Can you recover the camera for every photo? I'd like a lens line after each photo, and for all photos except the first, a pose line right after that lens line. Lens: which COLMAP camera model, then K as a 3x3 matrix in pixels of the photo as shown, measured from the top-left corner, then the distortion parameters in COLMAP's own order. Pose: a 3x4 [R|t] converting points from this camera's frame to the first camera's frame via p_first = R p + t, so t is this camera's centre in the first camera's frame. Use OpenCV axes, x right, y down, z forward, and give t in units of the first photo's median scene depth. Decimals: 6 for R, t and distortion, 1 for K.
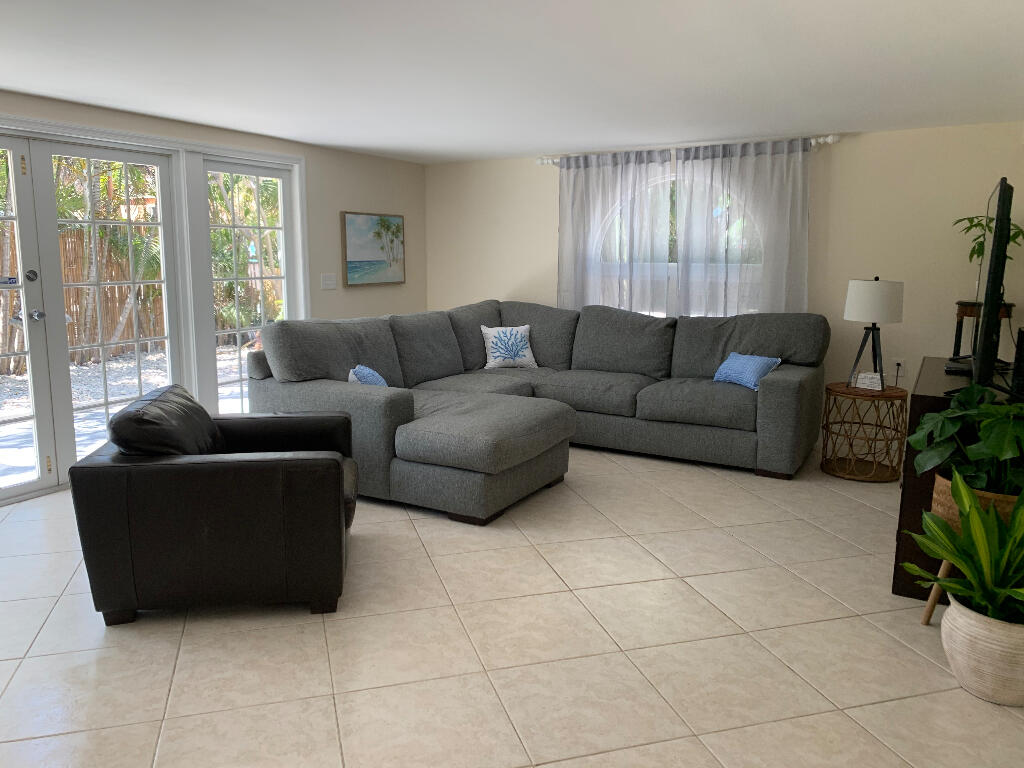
lens RADIAL K [[788.0, 0, 512.0], [0, 788.0, 384.0], [0, 0, 1]] dist [0.040673, -0.003839]
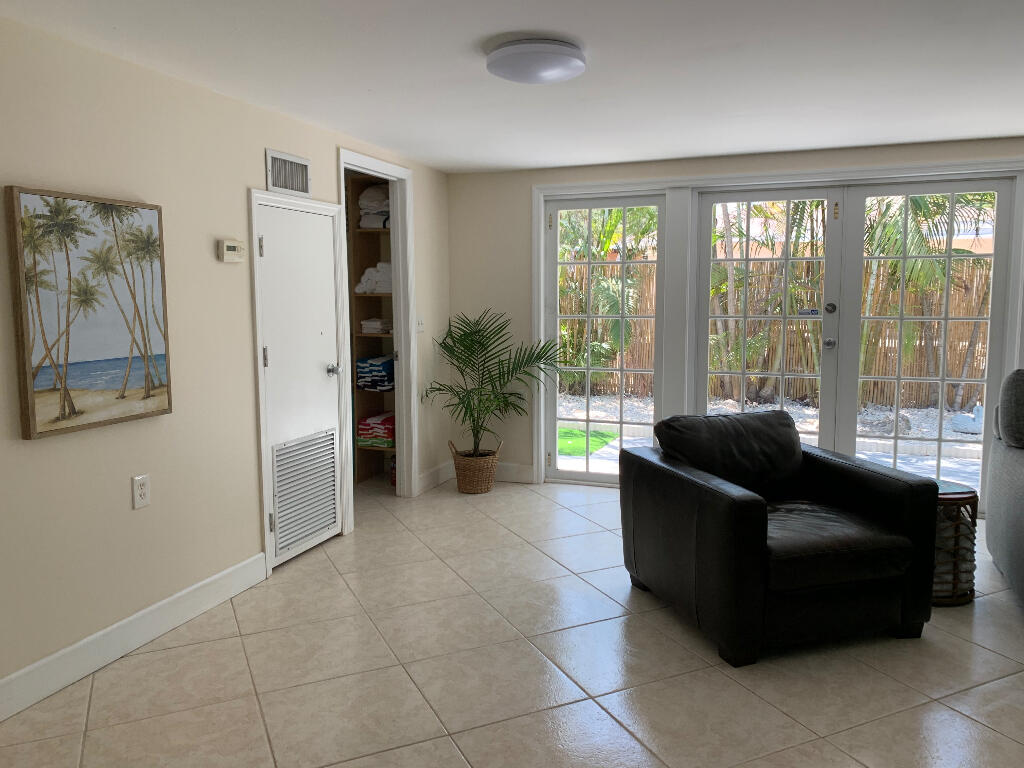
lens RADIAL K [[788.0, 0, 512.0], [0, 788.0, 384.0], [0, 0, 1]] dist [0.040673, -0.003839]
pose [[0.167509, 0.108102, -0.979926, 0.442610], [-0.168131, 0.982542, 0.079651, -0.046868], [0.971428, 0.151413, 0.182760, 0.396499]]
